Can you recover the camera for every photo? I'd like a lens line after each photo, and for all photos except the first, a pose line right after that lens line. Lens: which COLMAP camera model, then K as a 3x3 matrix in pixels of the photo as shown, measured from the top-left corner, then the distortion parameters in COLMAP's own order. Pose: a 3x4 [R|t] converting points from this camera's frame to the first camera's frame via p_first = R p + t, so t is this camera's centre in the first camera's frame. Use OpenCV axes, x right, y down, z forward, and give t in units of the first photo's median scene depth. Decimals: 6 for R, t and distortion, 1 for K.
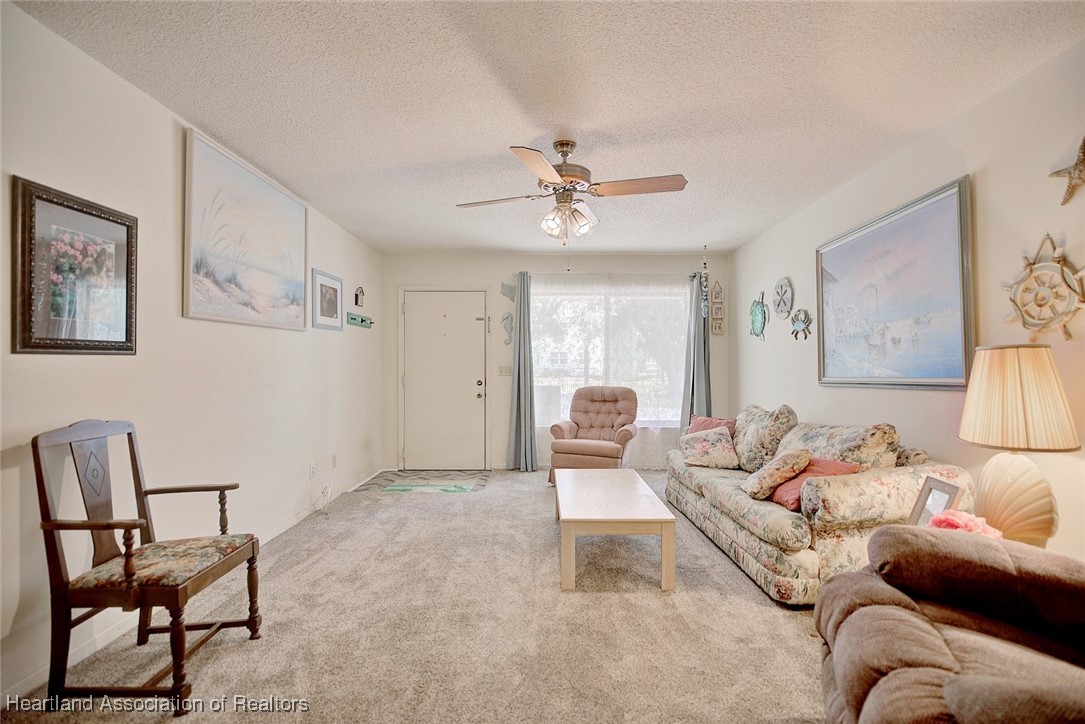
lens RADIAL K [[498.6, 0, 550.5], [0, 498.6, 362.3], [0, 0, 1]] dist [0.037059, -0.013902]
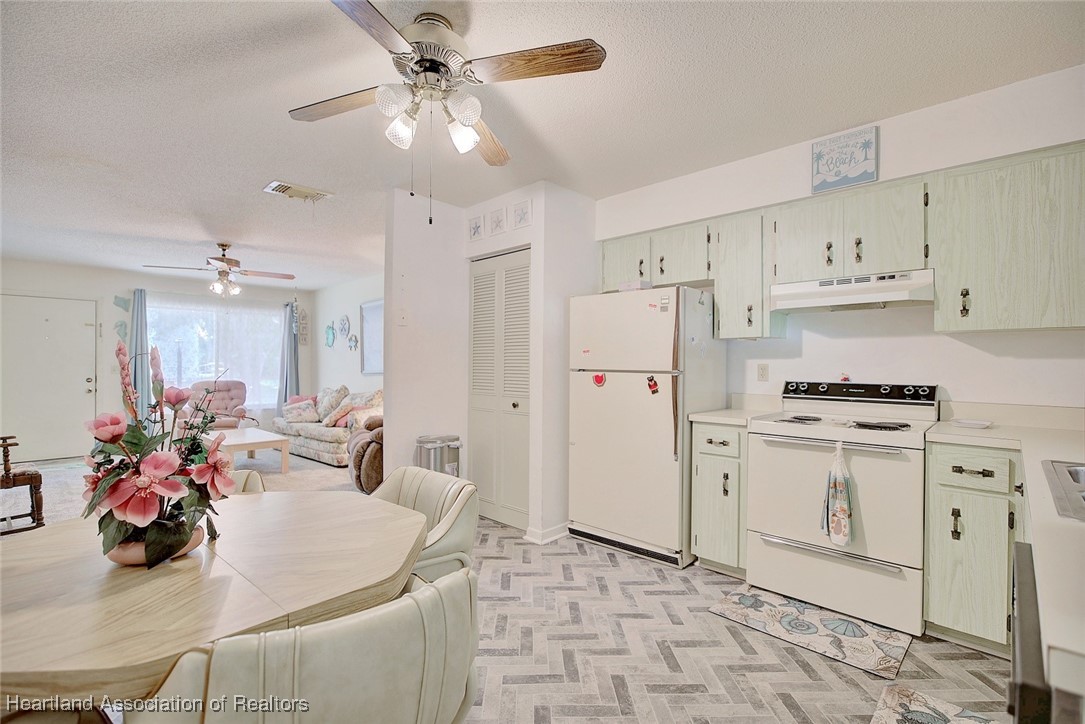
lens RADIAL K [[492.2, 0, 541.4], [0, 492.2, 365.2], [0, 0, 1]] dist [-0.002979, -0.000708]
pose [[0.700042, -0.000670, 0.714101, -0.408079], [-0.004049, 0.999980, 0.004907, -0.005430], [-0.714090, -0.006327, 0.700025, -1.006868]]
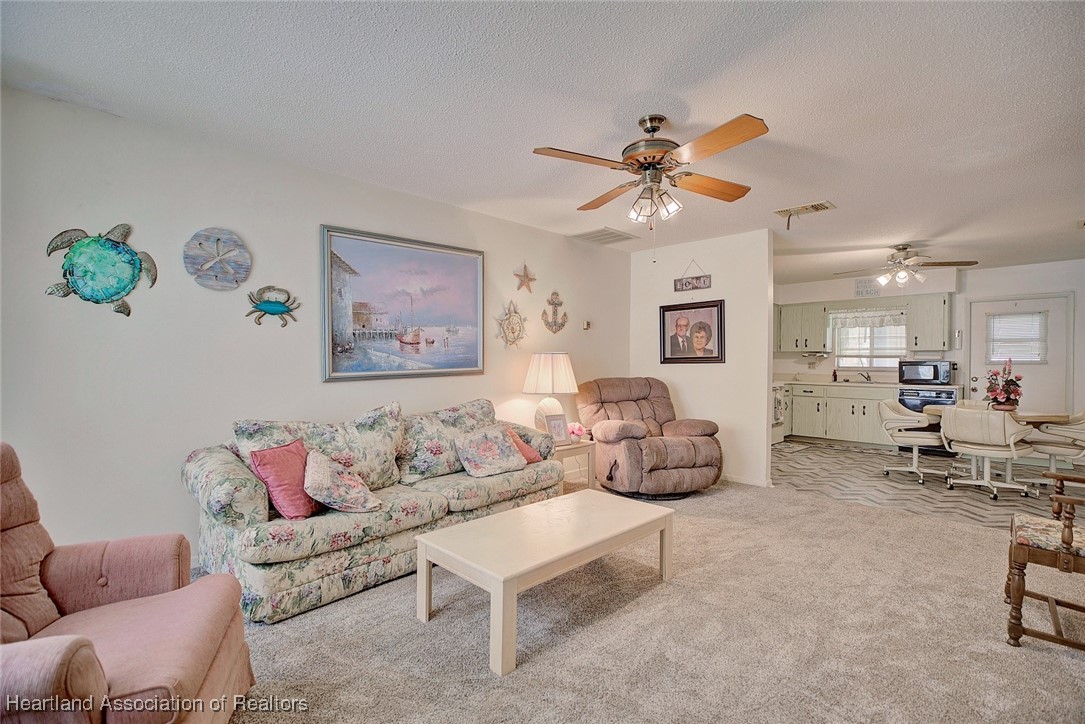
lens RADIAL K [[492.2, 0, 541.4], [0, 492.2, 365.2], [0, 0, 1]] dist [-0.002979, -0.000708]
pose [[-0.694770, -0.012354, 0.719126, -0.453794], [-0.010548, 0.999920, 0.006988, 0.007925], [-0.719155, -0.002730, -0.694844, 1.671703]]
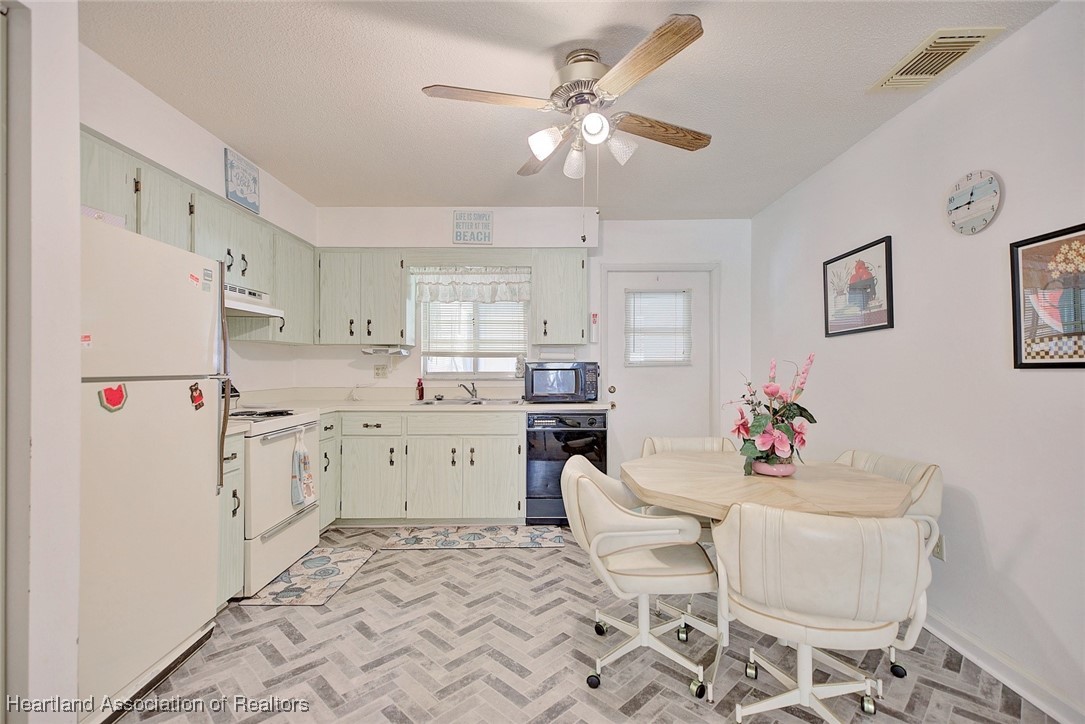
lens RADIAL K [[498.6, 0, 550.5], [0, 498.6, 362.3], [0, 0, 1]] dist [0.037059, -0.013902]
pose [[-0.999975, -0.003115, -0.006384, -0.027463], [-0.003076, 0.999977, -0.006097, -0.005130], [0.006402, -0.006078, -0.999961, 0.186304]]
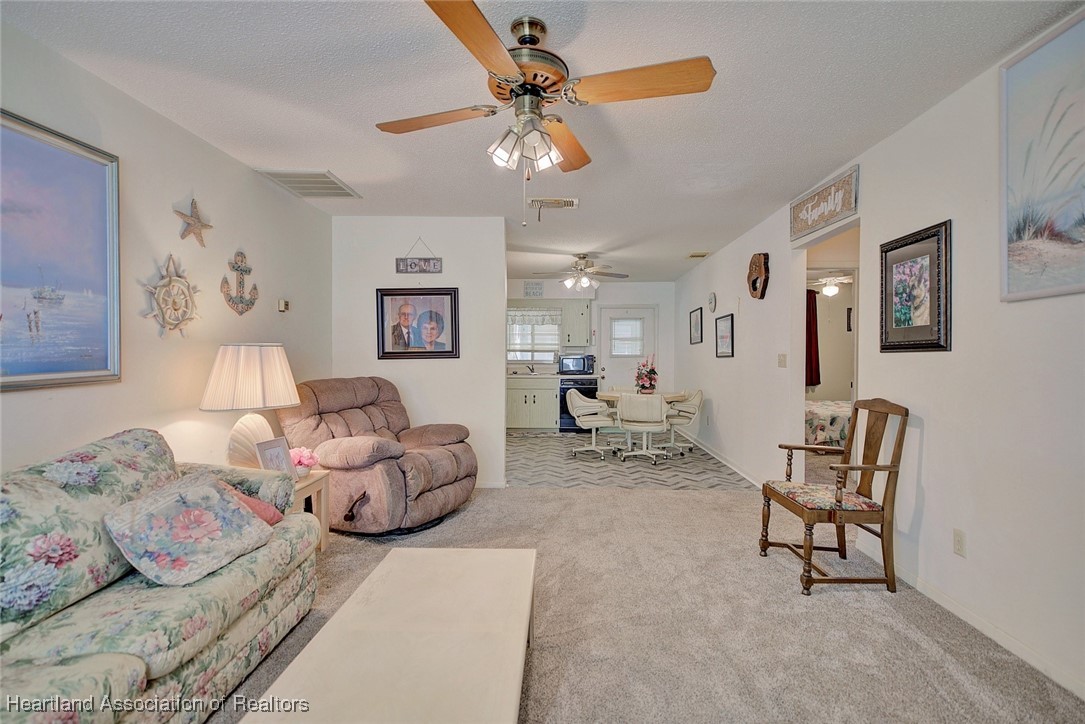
lens RADIAL K [[498.6, 0, 550.5], [0, 498.6, 362.3], [0, 0, 1]] dist [0.037059, -0.013902]
pose [[-0.999208, -0.006328, 0.039296, -0.029362], [-0.005992, 0.999945, 0.008664, 0.003419], [-0.039348, 0.008422, -0.999190, 1.580708]]
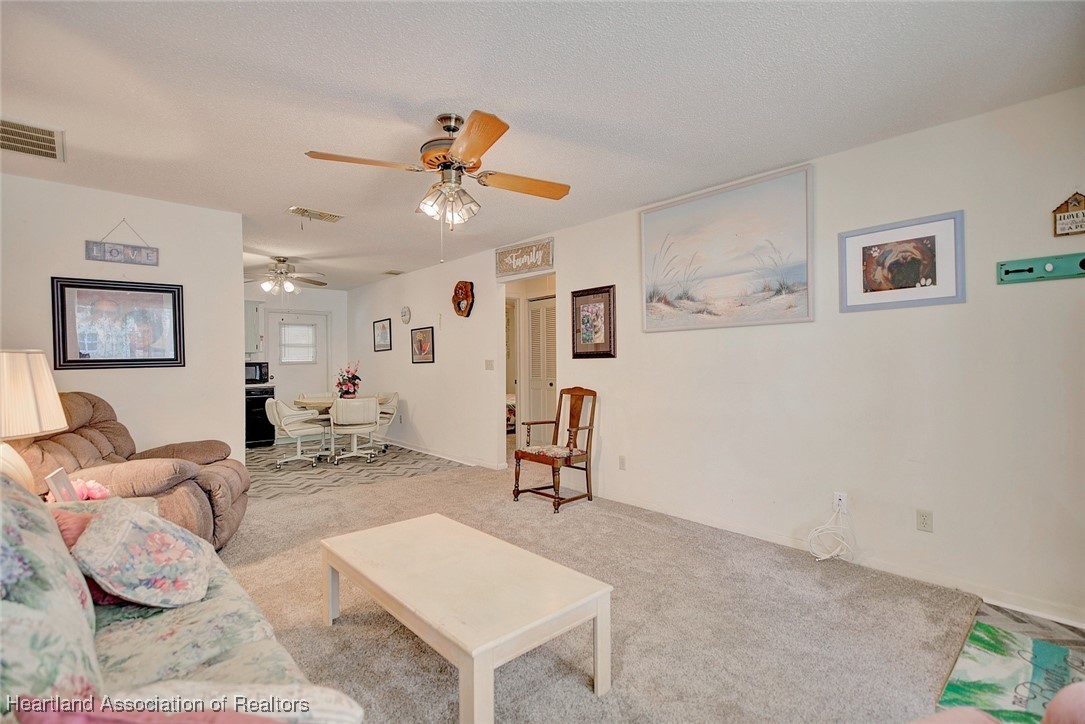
lens RADIAL K [[502.4, 0, 538.3], [0, 502.4, 364.9], [0, 0, 1]] dist [0.000103, 0.000072]
pose [[-0.753905, 0.006153, -0.656954, 0.473016], [0.007112, 0.999974, 0.001203, 0.005685], [0.656944, -0.003766, -0.753930, 1.684892]]
